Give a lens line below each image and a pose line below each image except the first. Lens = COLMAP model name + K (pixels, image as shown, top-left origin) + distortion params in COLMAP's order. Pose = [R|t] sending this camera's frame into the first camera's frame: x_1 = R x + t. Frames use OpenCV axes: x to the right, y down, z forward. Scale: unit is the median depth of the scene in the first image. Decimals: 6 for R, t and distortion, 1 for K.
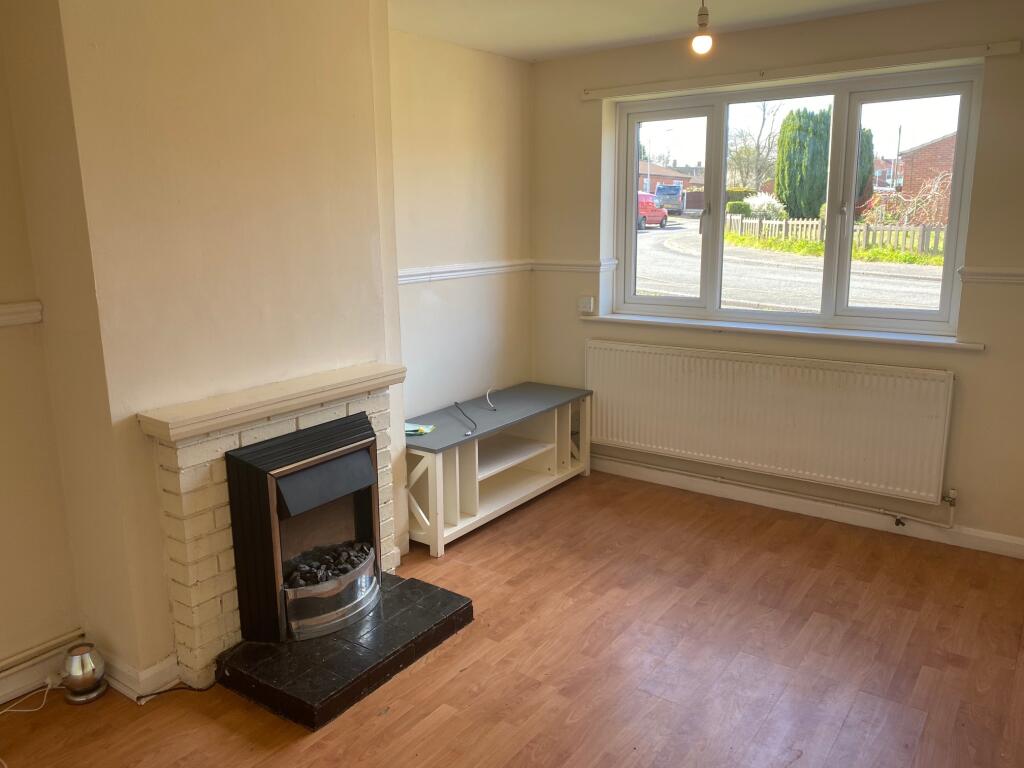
lens RADIAL K [[771.0, 0, 514.0], [0, 771.0, 382.5], [0, 0, 1]] dist [0.015582, -0.014788]
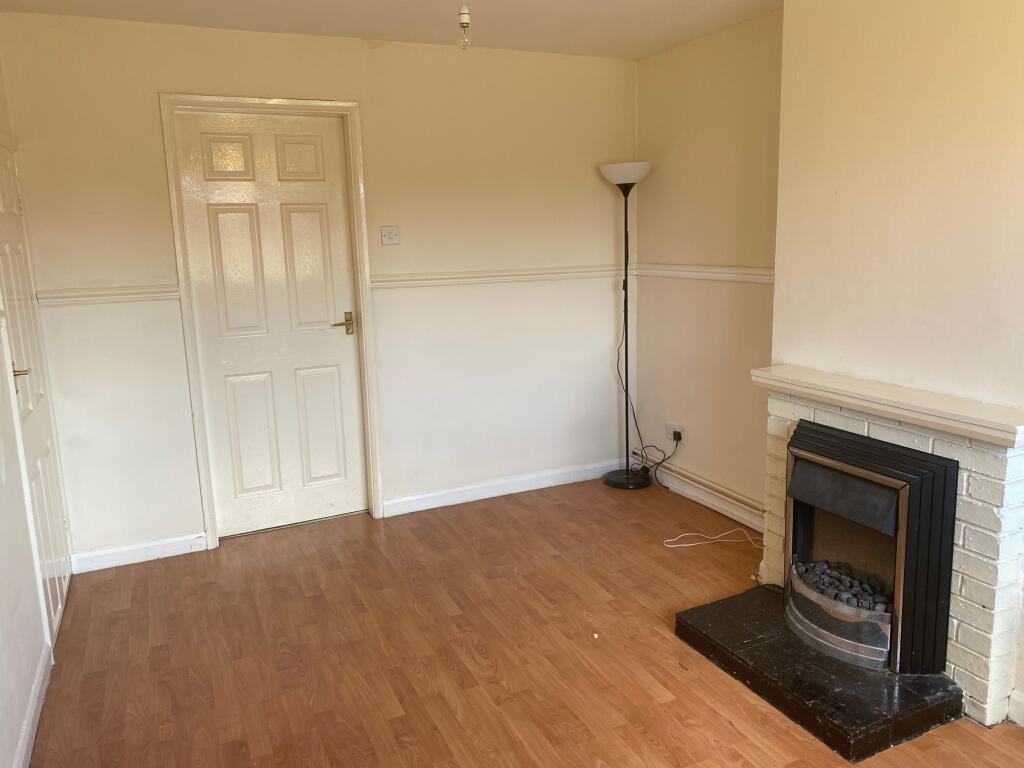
lens RADIAL K [[771.0, 0, 514.4], [0, 771.0, 380.4], [0, 0, 1]] dist [0.015582, -0.014788]
pose [[-0.485592, 0.196719, -0.851764, 0.769803], [-0.150218, 0.941081, 0.302987, -0.239389], [0.861182, 0.275078, -0.427430, 1.114600]]
